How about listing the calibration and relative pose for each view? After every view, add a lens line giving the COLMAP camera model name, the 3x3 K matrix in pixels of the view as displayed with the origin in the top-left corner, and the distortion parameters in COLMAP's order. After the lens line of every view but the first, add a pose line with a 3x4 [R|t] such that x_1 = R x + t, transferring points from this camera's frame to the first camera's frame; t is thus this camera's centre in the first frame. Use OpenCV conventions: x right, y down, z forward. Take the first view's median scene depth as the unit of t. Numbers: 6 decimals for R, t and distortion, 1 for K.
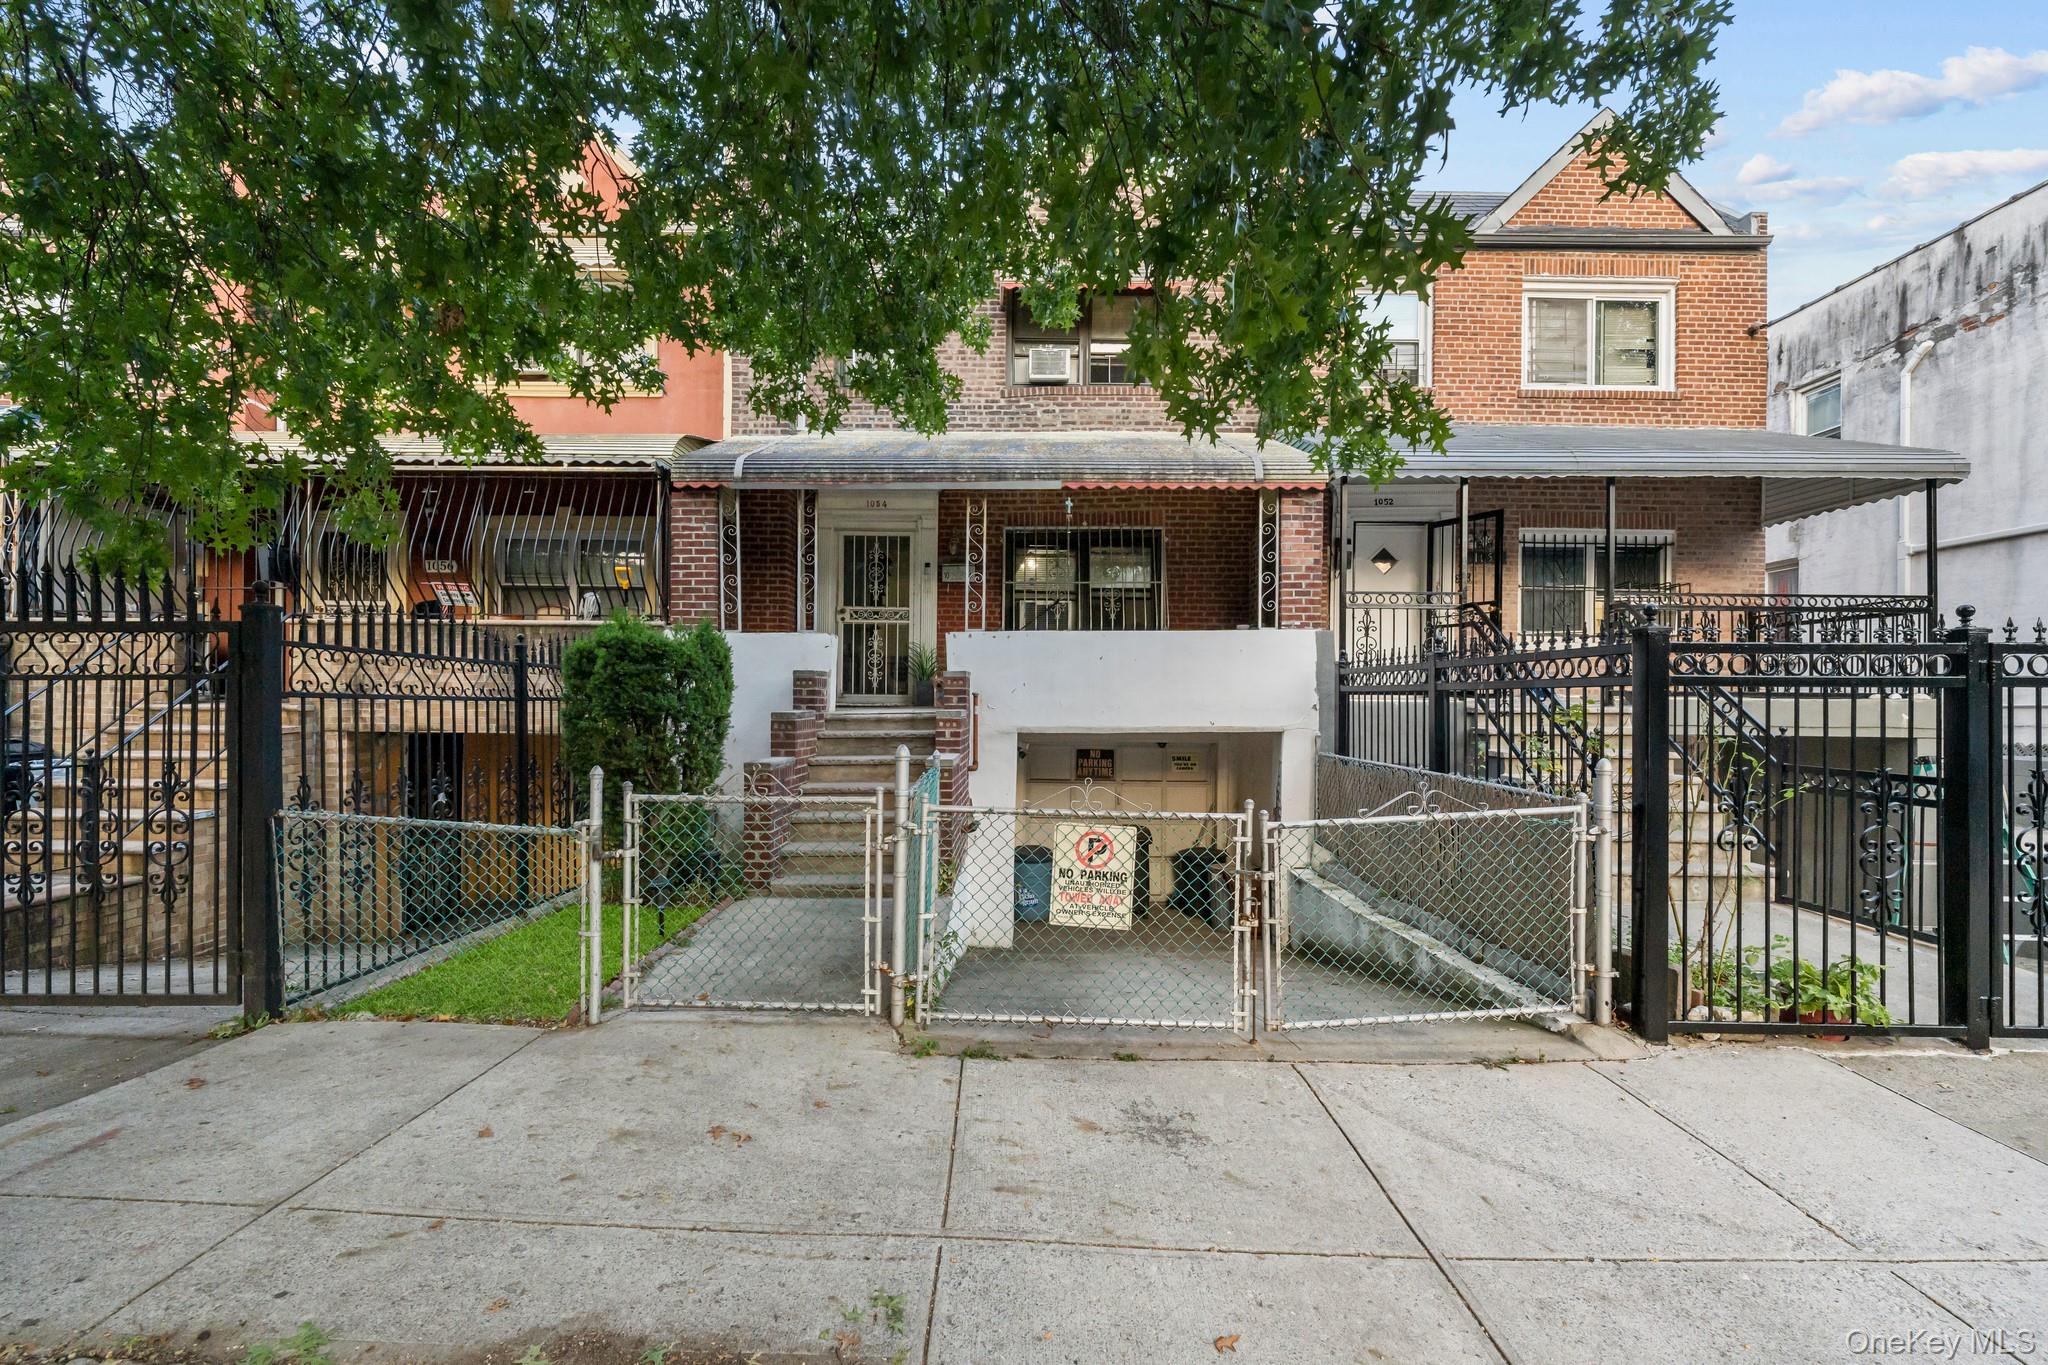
lens RADIAL K [[830.9, 0, 996.5], [0, 830.9, 698.9], [0, 0, 1]] dist [-0.000351, 0.000150]
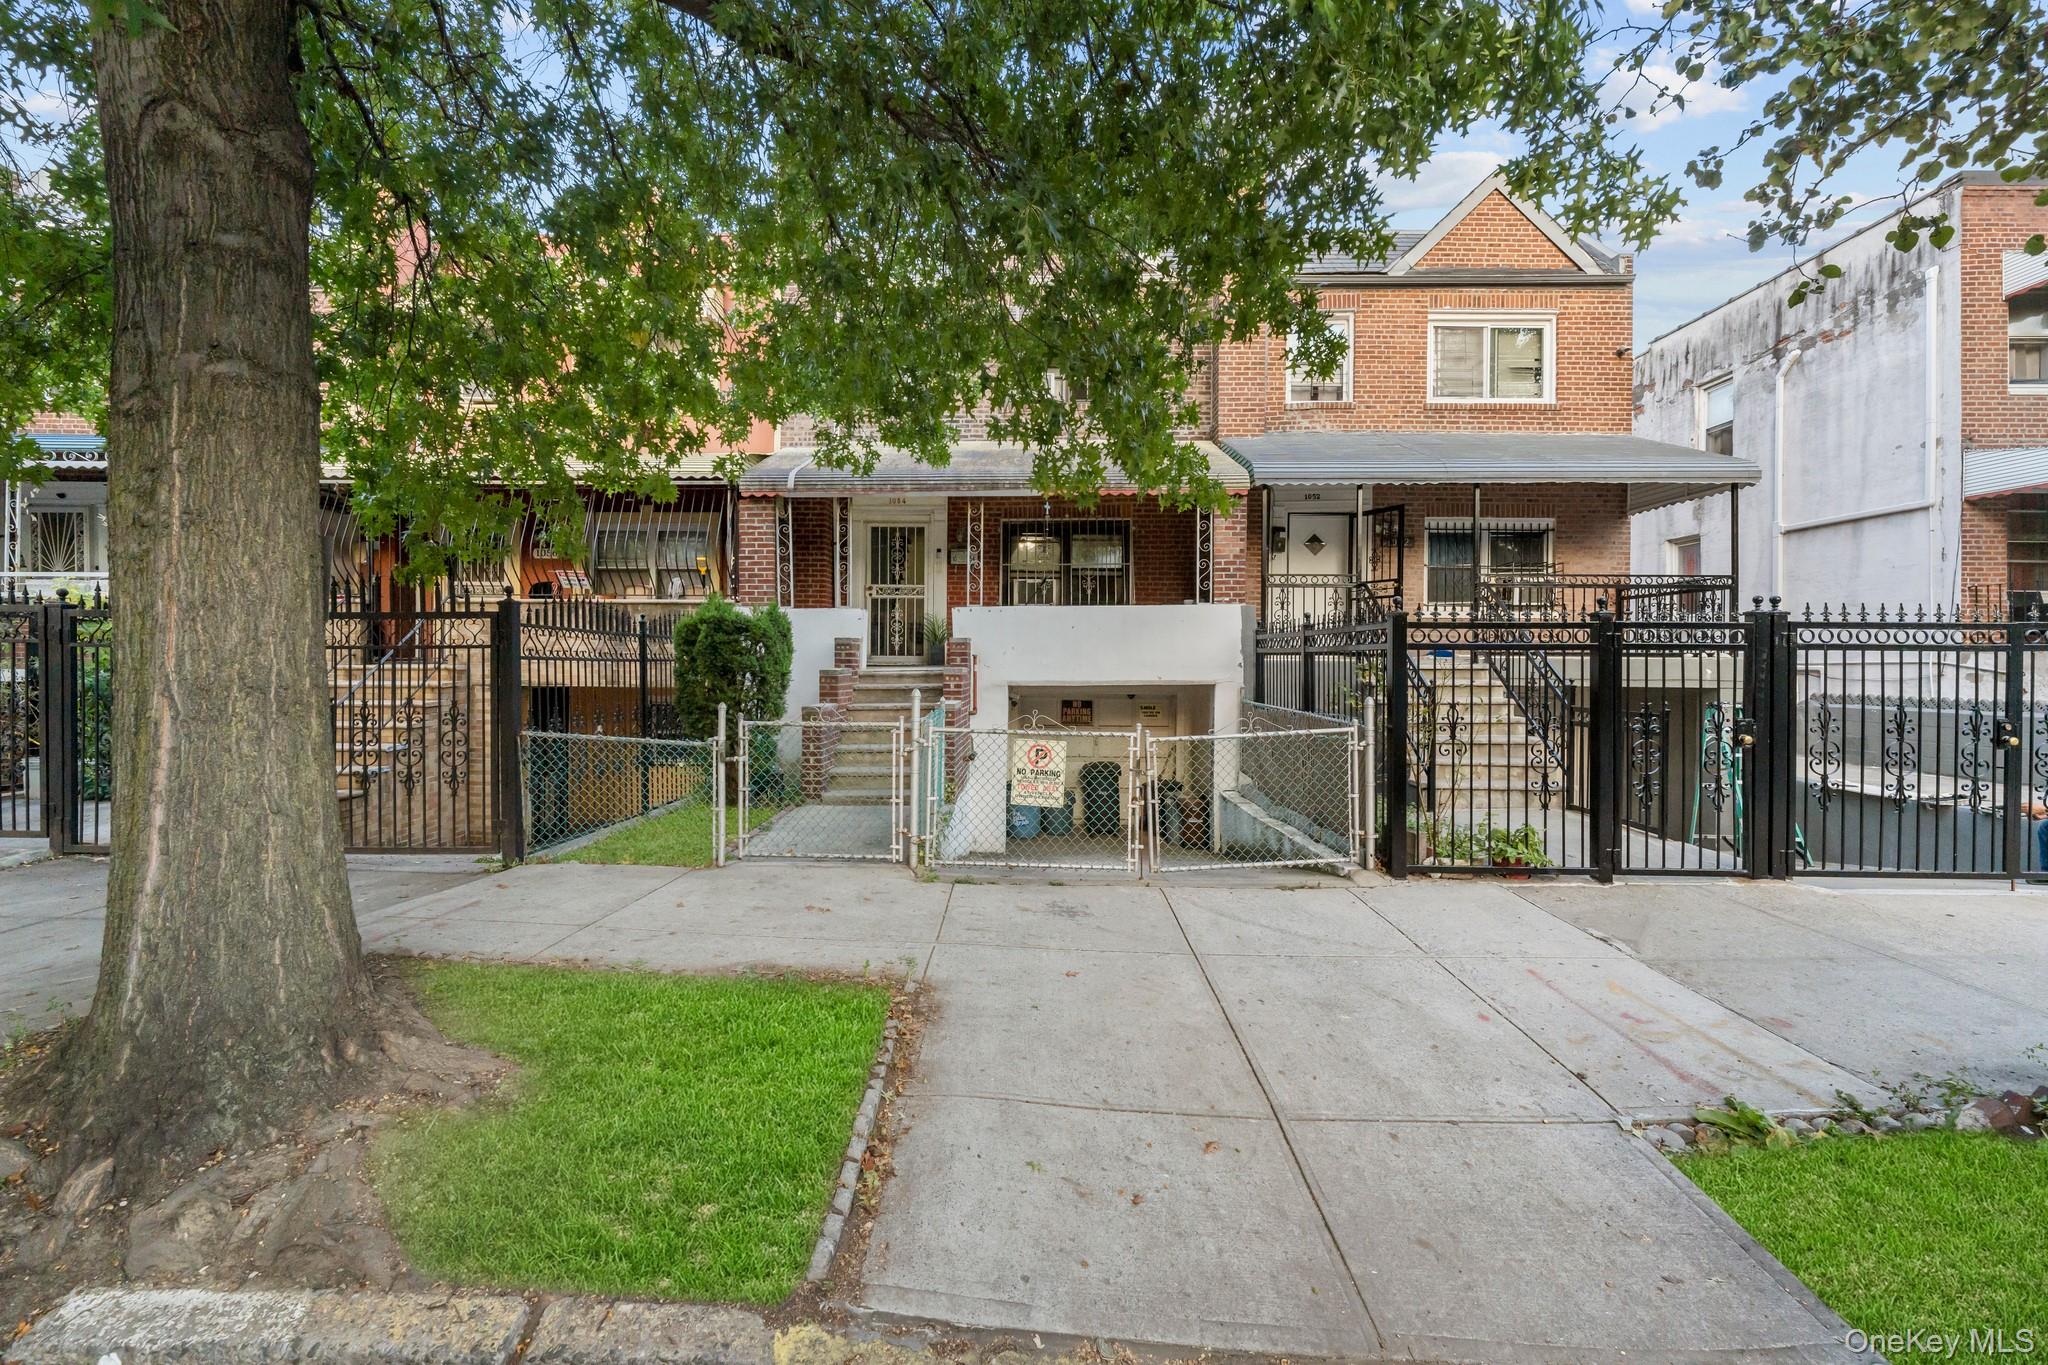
lens RADIAL K [[817.0, 0, 994.4], [0, 817.0, 661.9], [0, 0, 1]] dist [0.000221, -0.000225]
pose [[0.999707, -0.002550, -0.024069, 0.035319], [0.002632, 0.999991, 0.003407, -0.000214], [0.024060, -0.003470, 0.999704, -0.263984]]
